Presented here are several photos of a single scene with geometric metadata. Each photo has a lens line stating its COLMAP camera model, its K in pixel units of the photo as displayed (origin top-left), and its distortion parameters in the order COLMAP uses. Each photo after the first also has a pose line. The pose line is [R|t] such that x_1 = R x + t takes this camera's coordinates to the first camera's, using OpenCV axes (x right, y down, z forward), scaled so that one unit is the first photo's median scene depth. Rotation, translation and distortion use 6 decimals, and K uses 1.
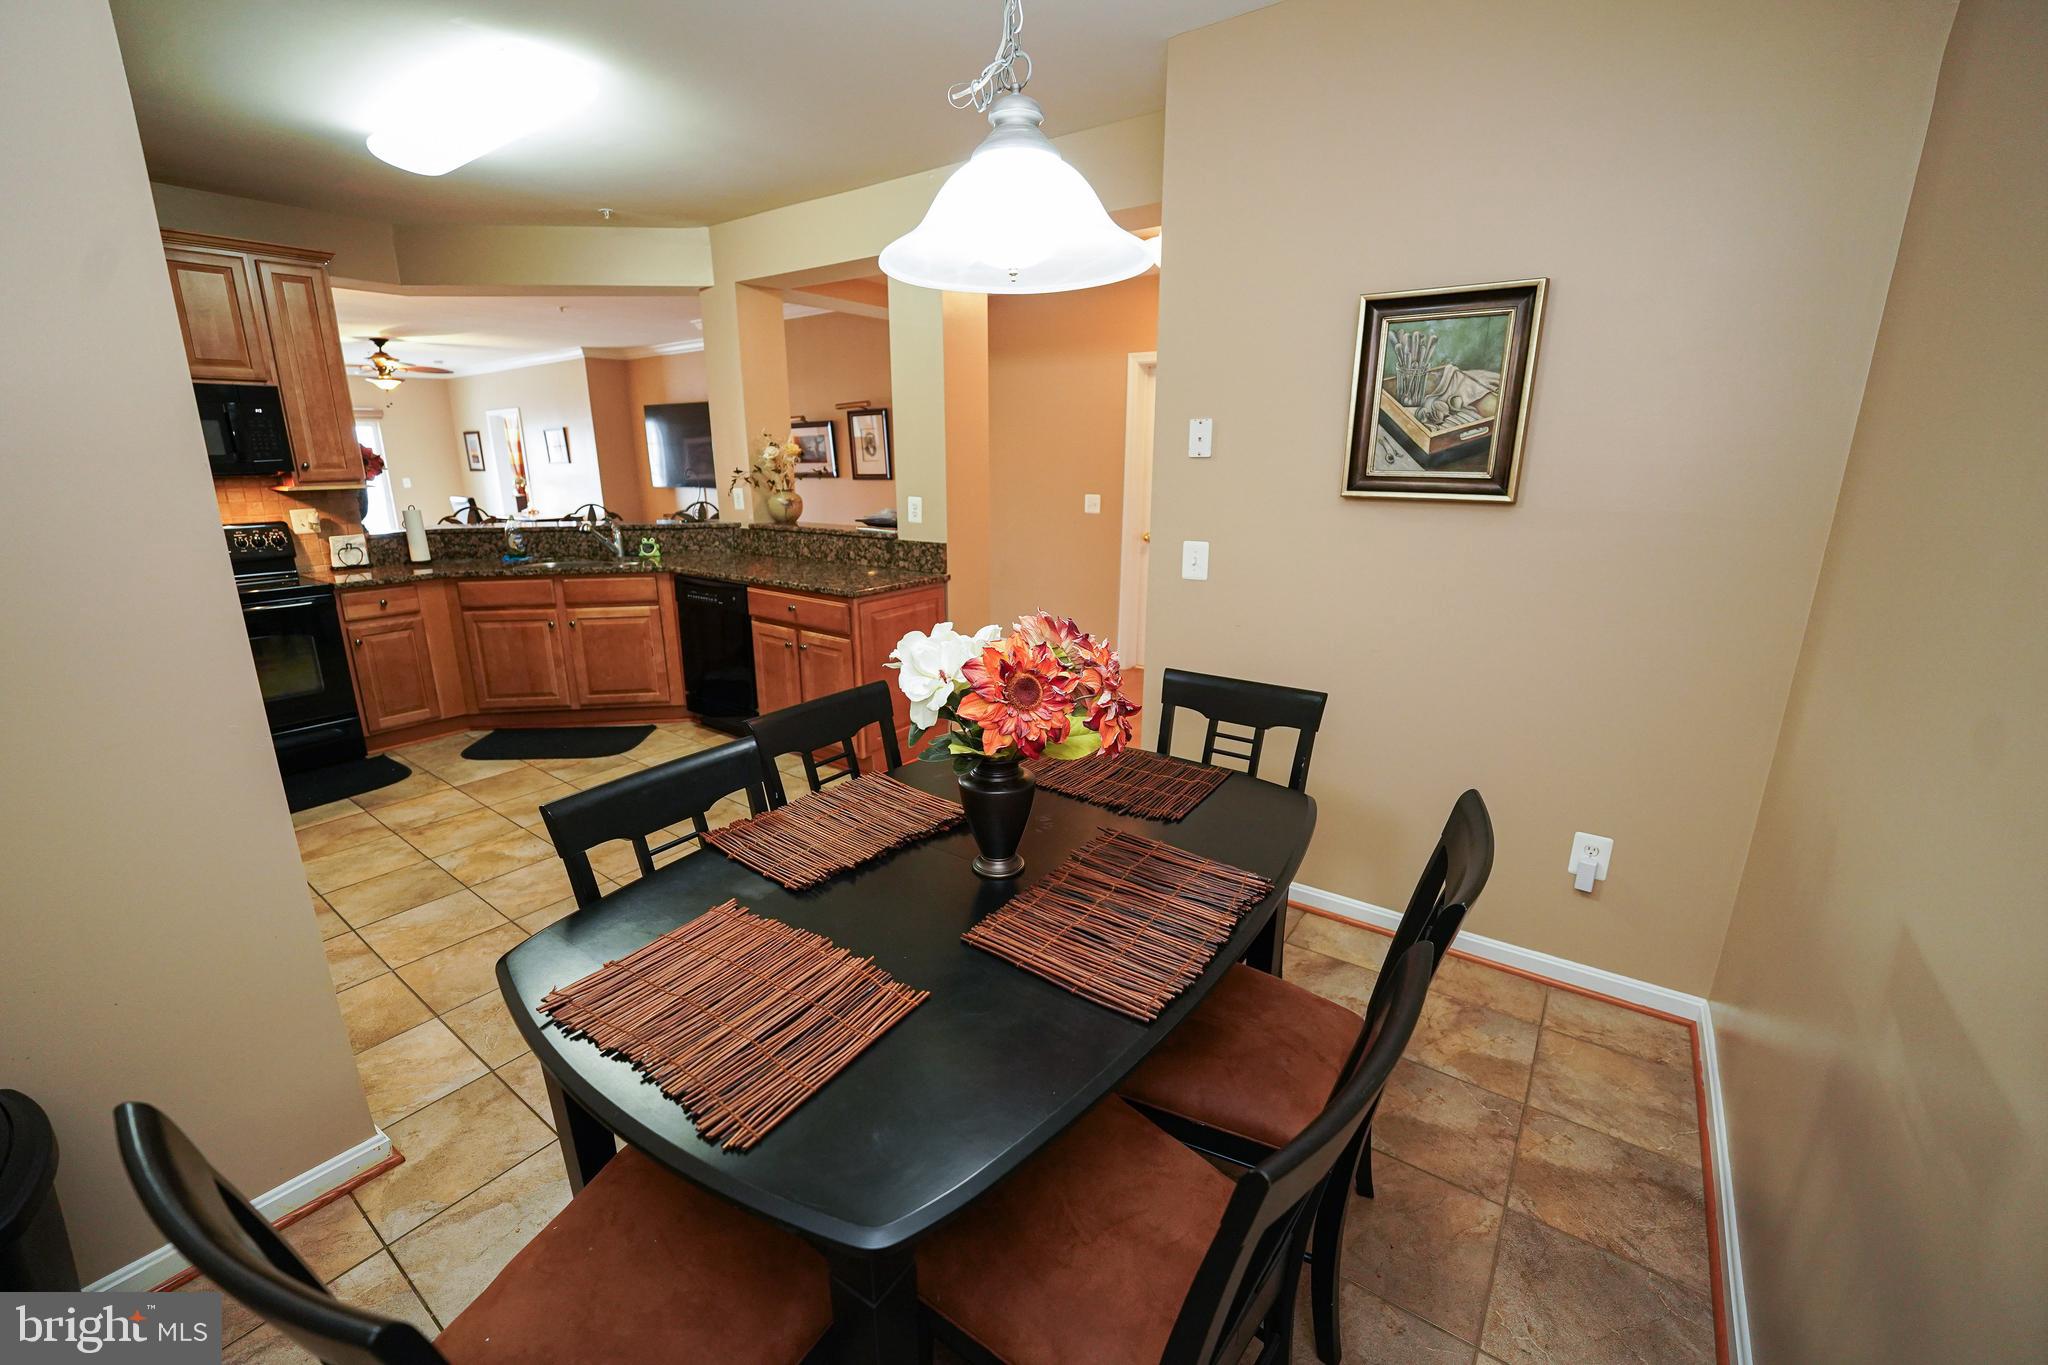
lens RADIAL K [[833.0, 0, 1003.9], [0, 833.0, 672.3], [0, 0, 1]] dist [-0.019770, -0.000328]
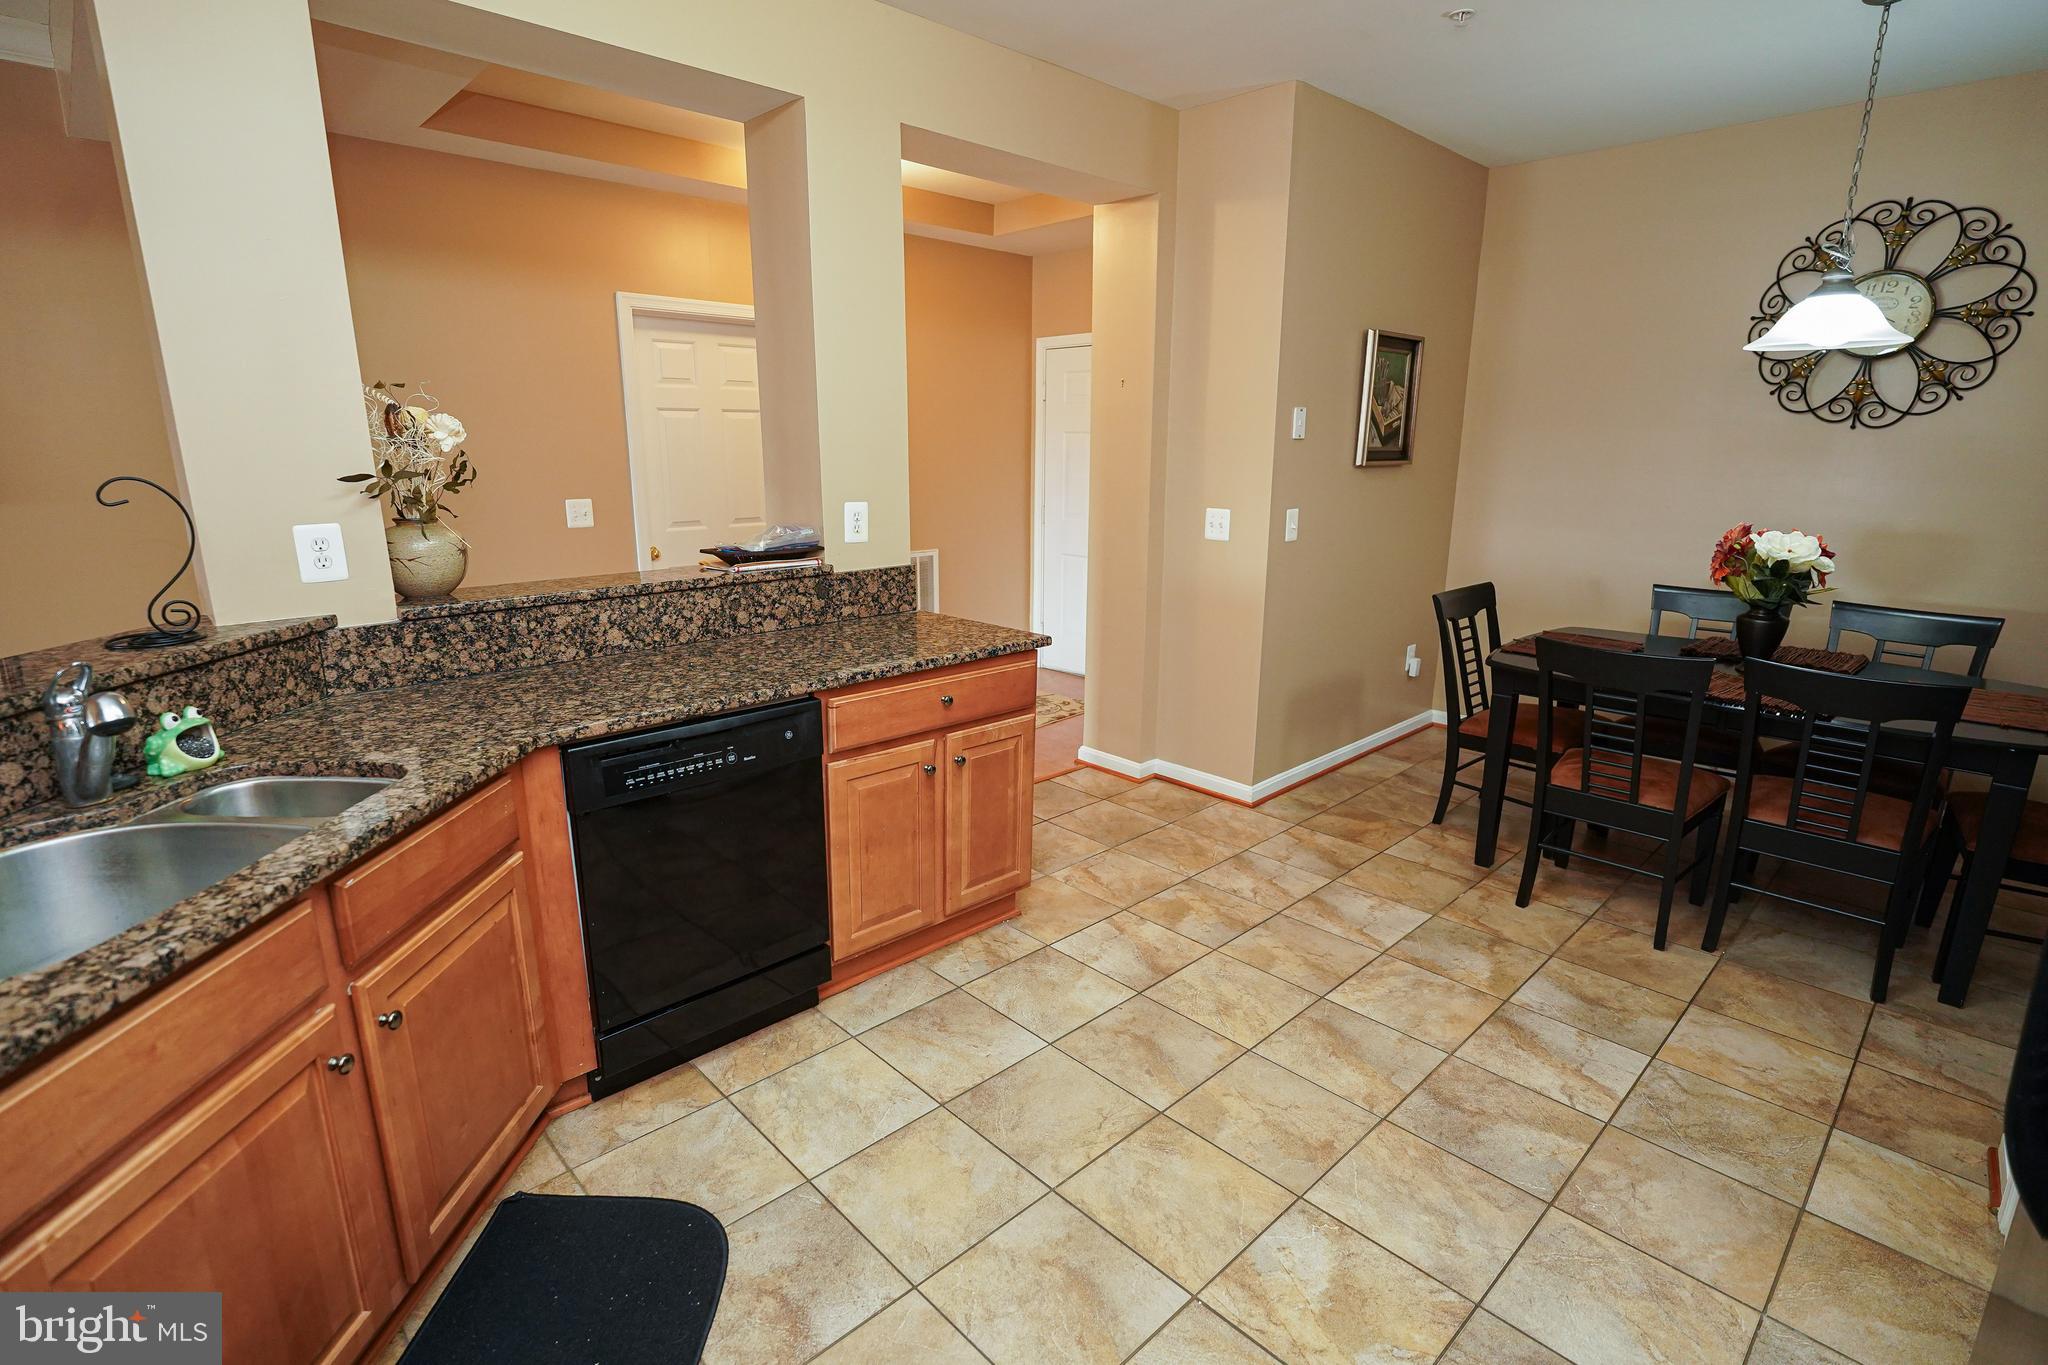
lens RADIAL K [[960.4, 0, 1013.3], [0, 960.4, 678.0], [0, 0, 1]] dist [-0.013719, 0.000800]
pose [[0.183372, -0.233258, 0.954969, -0.793834], [0.247523, 0.951098, 0.184783, -0.184029], [-0.951371, 0.202493, 0.232141, 0.726241]]
